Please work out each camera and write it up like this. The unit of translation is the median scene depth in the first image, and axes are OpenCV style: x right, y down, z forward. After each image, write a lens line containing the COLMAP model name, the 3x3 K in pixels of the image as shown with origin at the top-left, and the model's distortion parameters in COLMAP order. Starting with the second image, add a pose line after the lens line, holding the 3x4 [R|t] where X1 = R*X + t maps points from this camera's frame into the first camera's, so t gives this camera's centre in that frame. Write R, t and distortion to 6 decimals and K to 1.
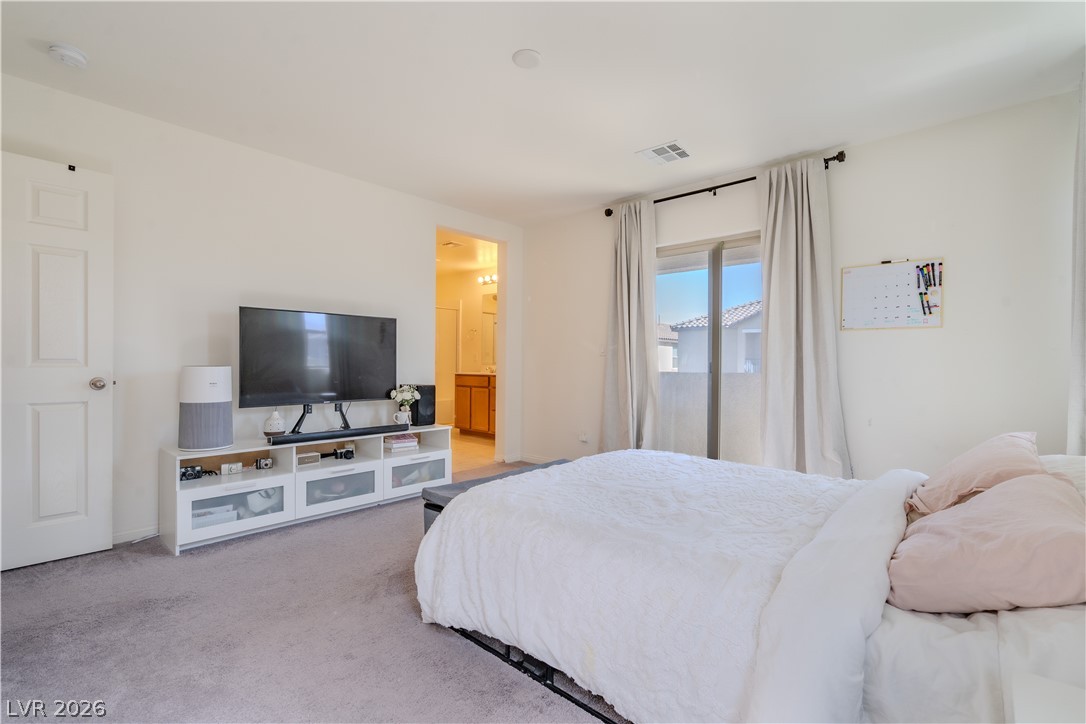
lens RADIAL K [[490.5, 0, 536.8], [0, 490.5, 364.6], [0, 0, 1]] dist [-0.002669, 0.001165]
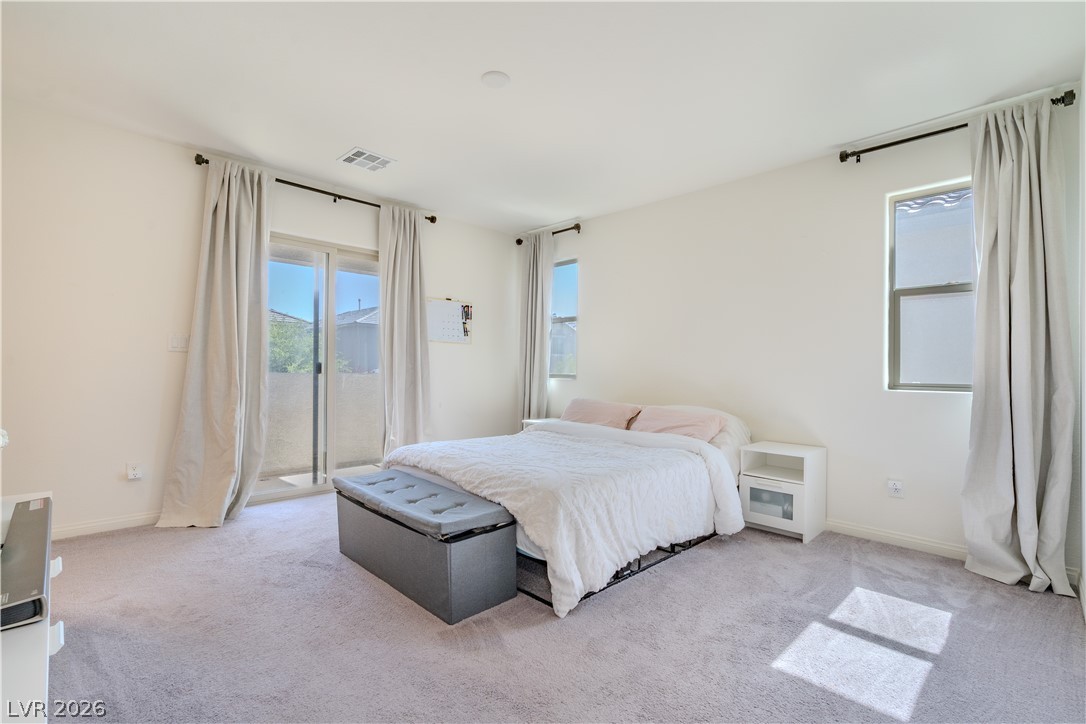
lens RADIAL K [[490.5, 0, 536.8], [0, 490.5, 364.6], [0, 0, 1]] dist [-0.002669, 0.001165]
pose [[0.063761, 0.003572, 0.997959, -0.825410], [-0.008101, 0.999963, -0.003061, -0.002234], [-0.997932, -0.007889, 0.063788, 0.645783]]
